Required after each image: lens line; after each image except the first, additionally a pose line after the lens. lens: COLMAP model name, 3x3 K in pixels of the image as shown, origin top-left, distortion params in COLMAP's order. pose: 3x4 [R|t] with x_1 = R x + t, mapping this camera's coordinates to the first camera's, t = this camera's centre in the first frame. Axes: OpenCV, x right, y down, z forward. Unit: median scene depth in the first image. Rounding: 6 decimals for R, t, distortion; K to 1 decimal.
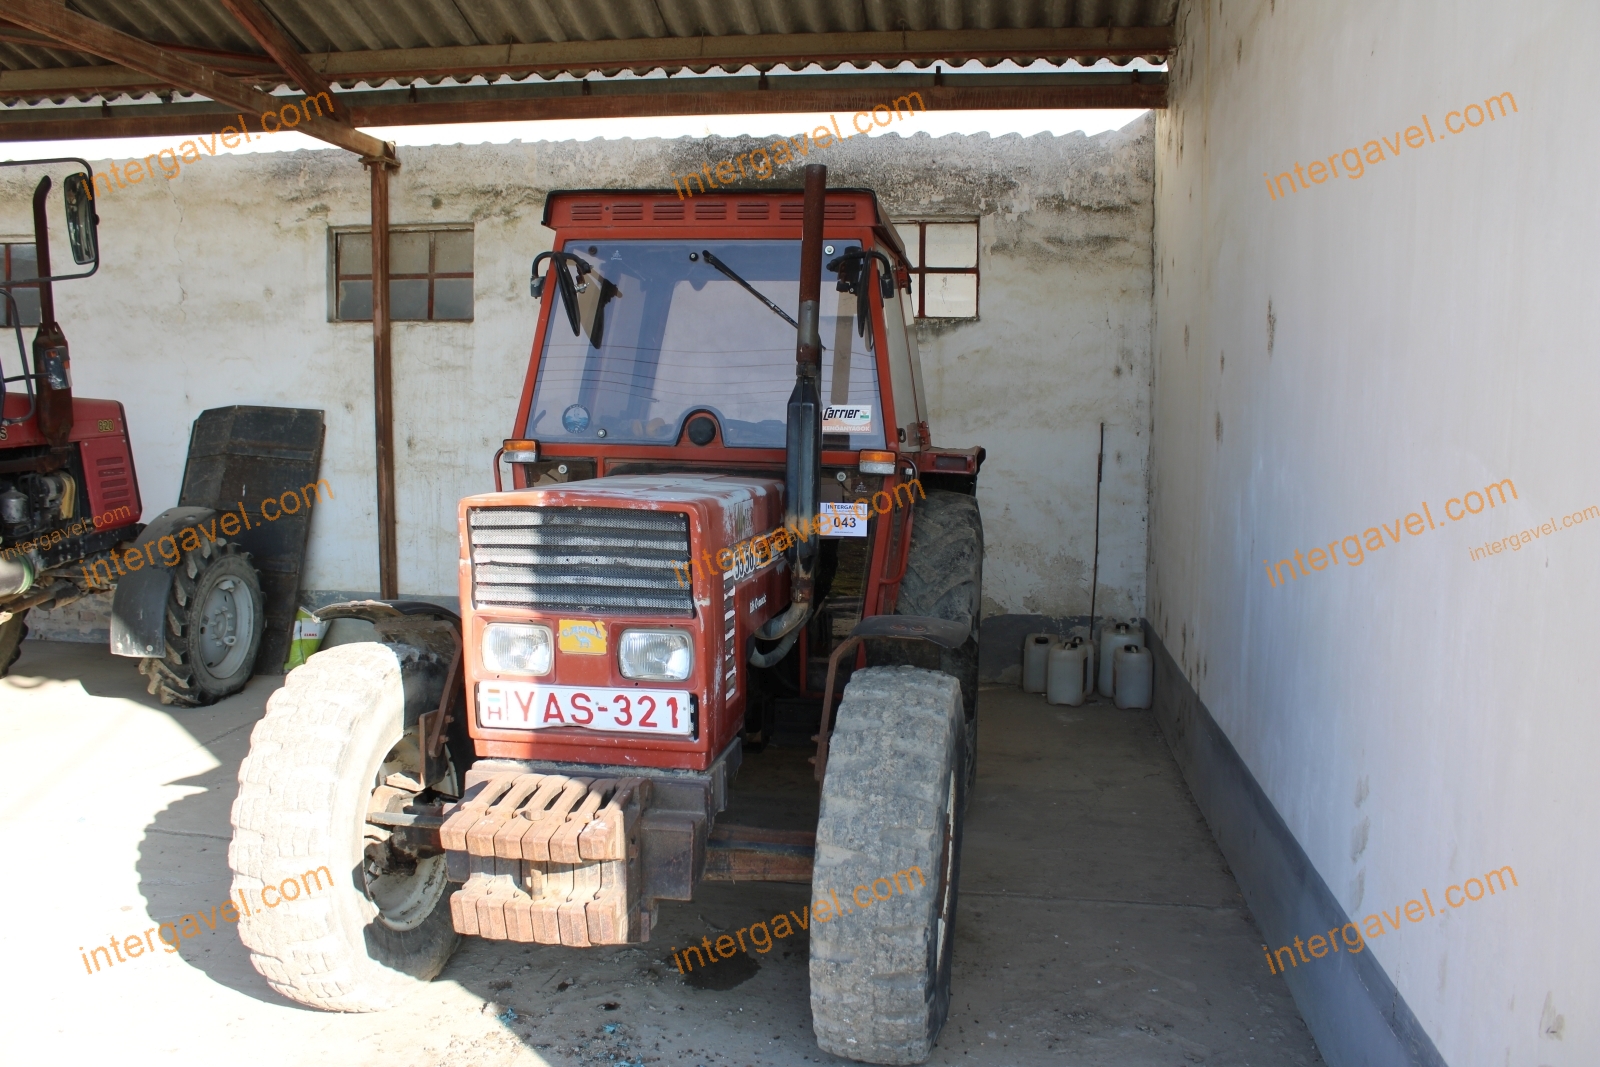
lens RADIAL K [[1336.4, 0, 795.7], [0, 1336.4, 536.9], [0, 0, 1]] dist [-0.164633, 0.123486]
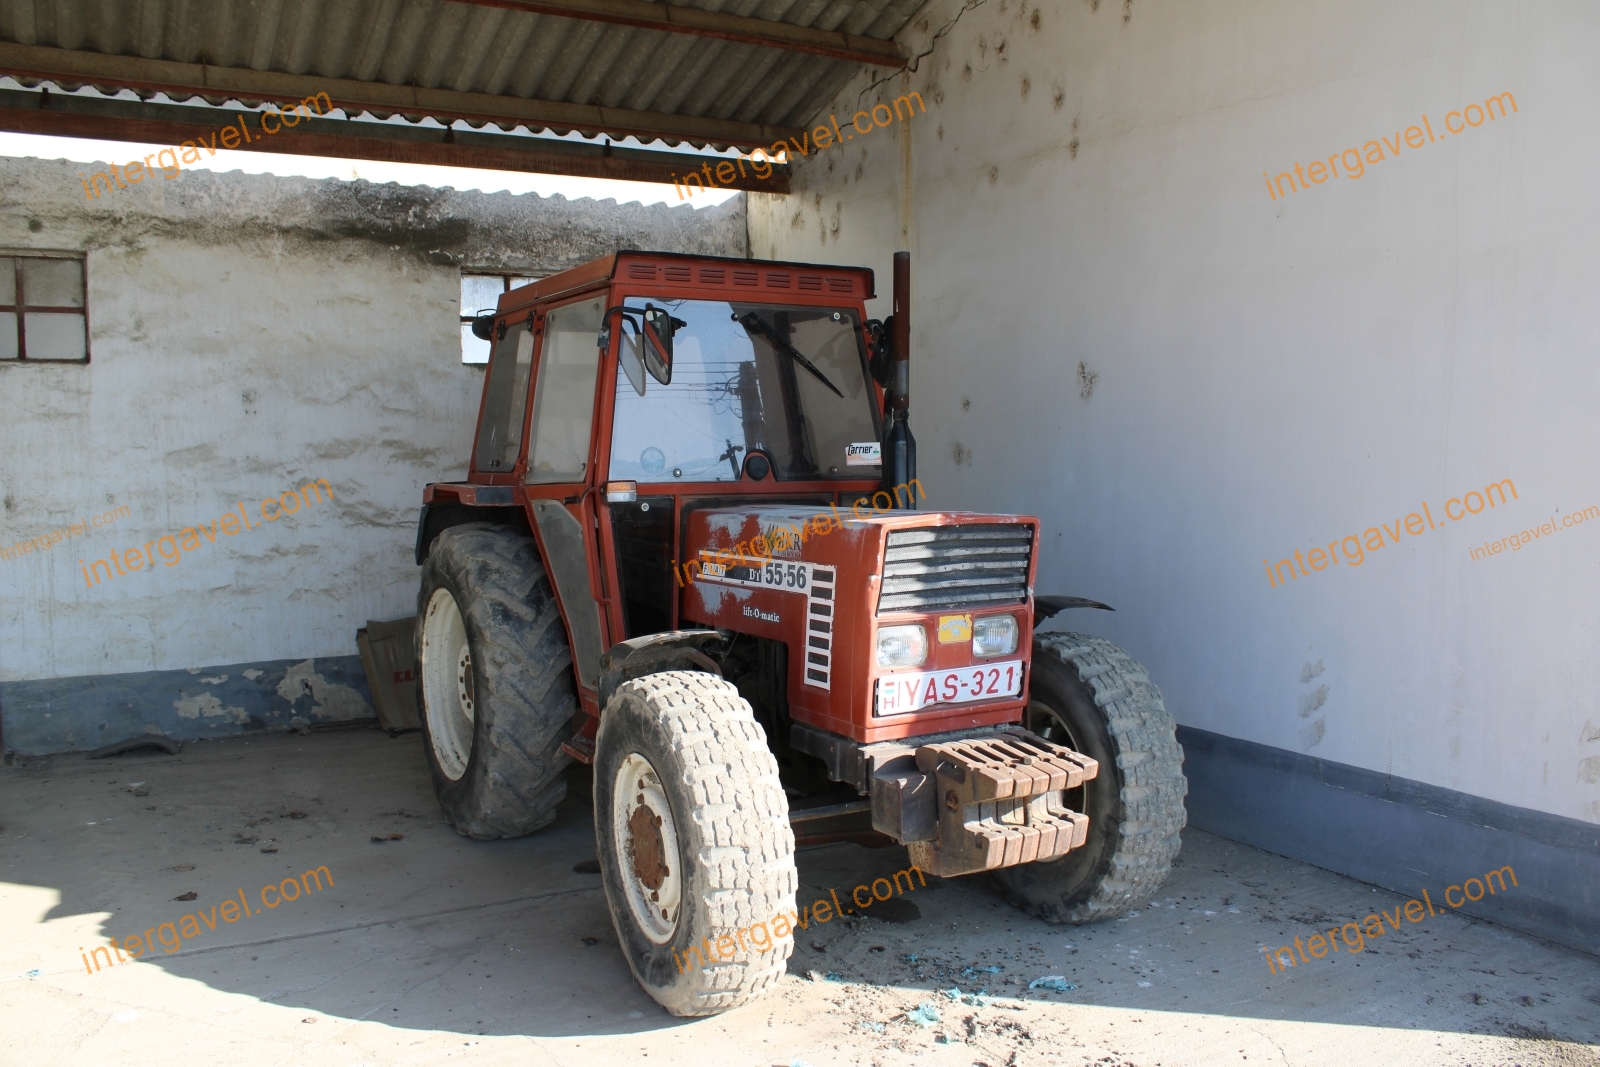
lens RADIAL K [[1336.4, 0, 787.4], [0, 1336.4, 534.1], [0, 0, 1]] dist [-0.164633, 0.123486]
pose [[0.786903, -0.060387, 0.614115, -0.442760], [0.079440, 0.996833, -0.003771, -0.009084], [-0.611943, 0.051753, 0.789207, 0.042123]]
